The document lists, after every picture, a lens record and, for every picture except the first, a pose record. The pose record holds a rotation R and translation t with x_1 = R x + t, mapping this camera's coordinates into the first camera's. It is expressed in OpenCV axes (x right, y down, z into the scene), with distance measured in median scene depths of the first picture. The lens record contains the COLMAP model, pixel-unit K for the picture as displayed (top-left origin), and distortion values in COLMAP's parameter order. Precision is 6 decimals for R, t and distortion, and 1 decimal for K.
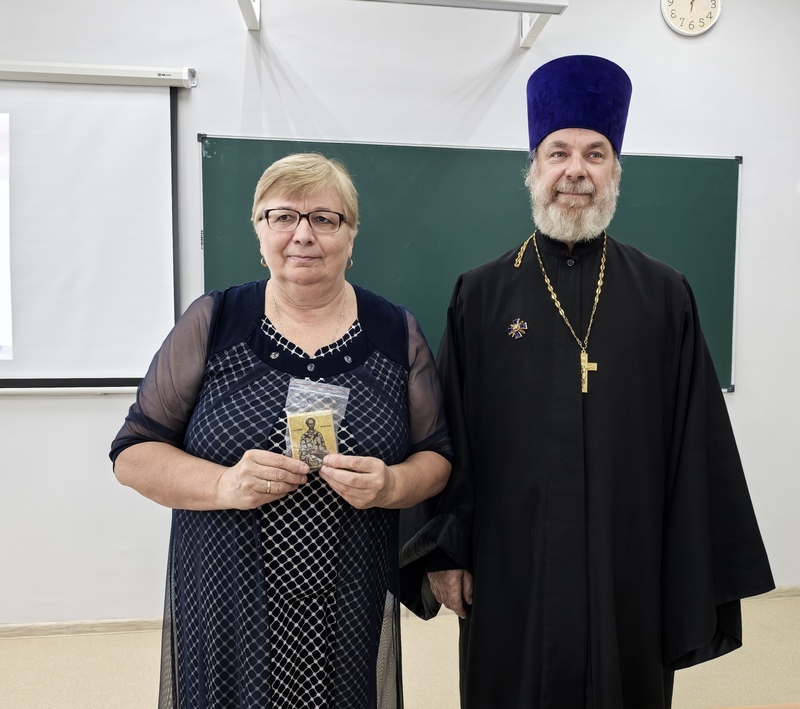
lens RADIAL K [[858.3, 0, 400.0], [0, 858.3, 354.5], [0, 0, 1]] dist [-0.000692, 0.001731]
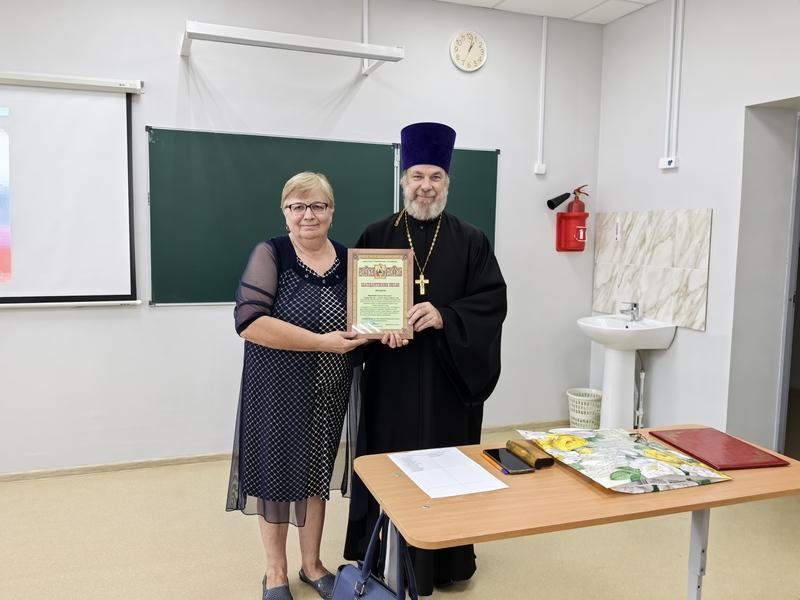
lens RADIAL K [[629.4, 0, 400.0], [0, 629.4, 300.0], [0, 0, 1]] dist [0.000664, -0.002435]
pose [[0.975649, -0.016363, 0.218729, -0.054815], [0.009337, 0.999408, 0.033114, 0.005019], [-0.219141, -0.030266, 0.975224, -0.138612]]
